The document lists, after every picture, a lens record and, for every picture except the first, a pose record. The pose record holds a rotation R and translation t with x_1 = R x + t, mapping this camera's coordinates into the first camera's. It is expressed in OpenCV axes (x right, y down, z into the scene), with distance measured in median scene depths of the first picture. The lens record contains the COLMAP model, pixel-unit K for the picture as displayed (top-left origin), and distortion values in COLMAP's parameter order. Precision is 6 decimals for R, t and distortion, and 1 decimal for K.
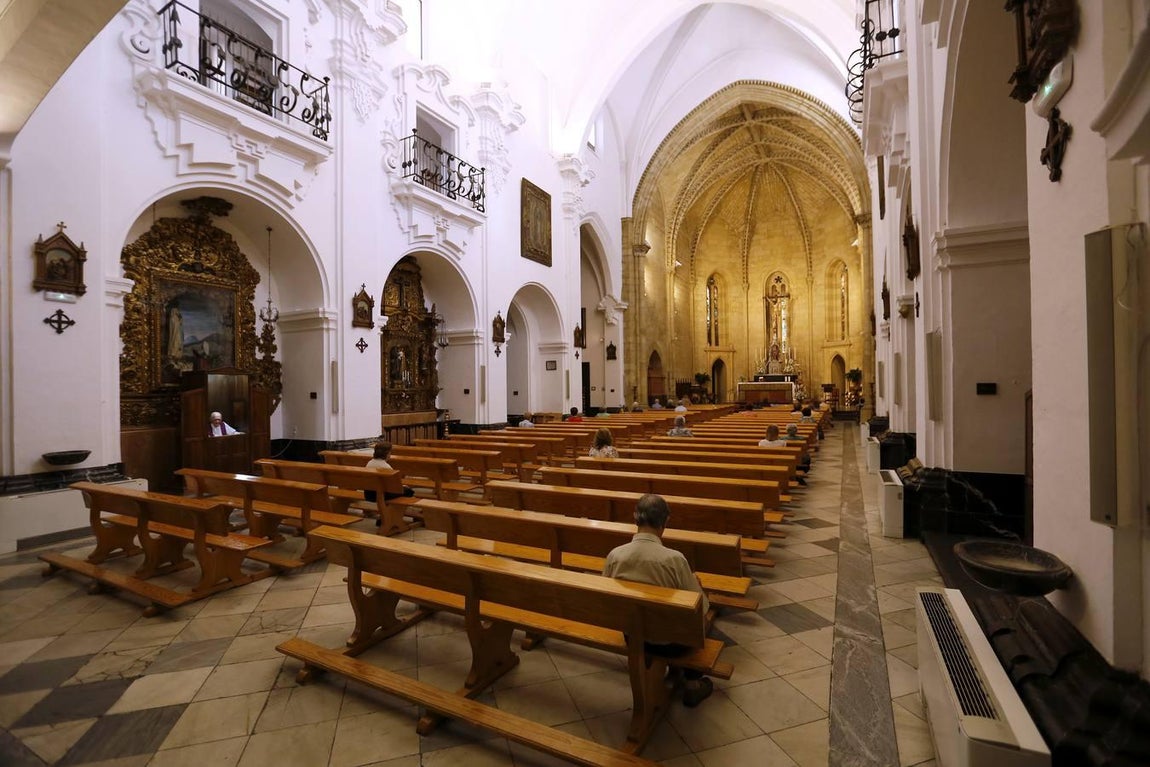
lens RADIAL K [[534.0, 0, 575.0], [0, 534.0, 383.5], [0, 0, 1]] dist [-0.047366, 0.000427]
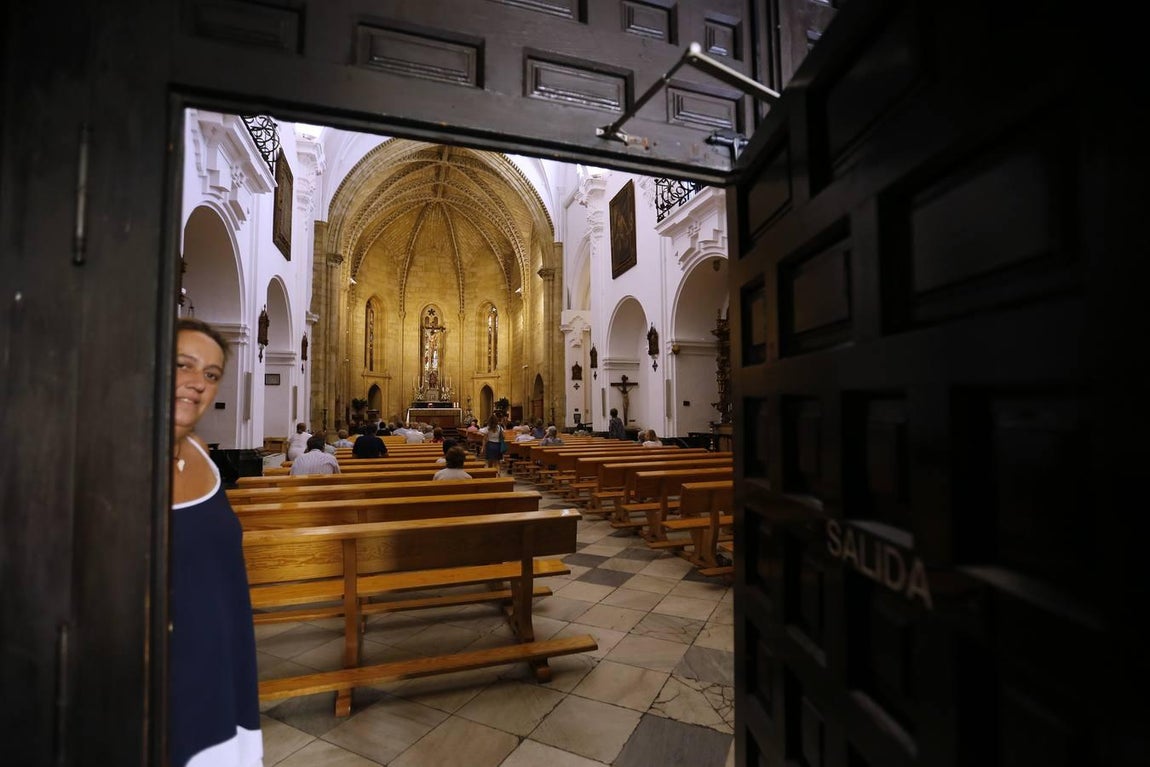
lens RADIAL K [[532.4, 0, 587.6], [0, 532.4, 387.0], [0, 0, 1]] dist [-0.058633, 0.000218]
pose [[0.690404, 0.042527, 0.722173, -0.163691], [-0.001807, 0.998369, -0.057064, 0.012794], [-0.723422, 0.038092, 0.689355, 0.057706]]
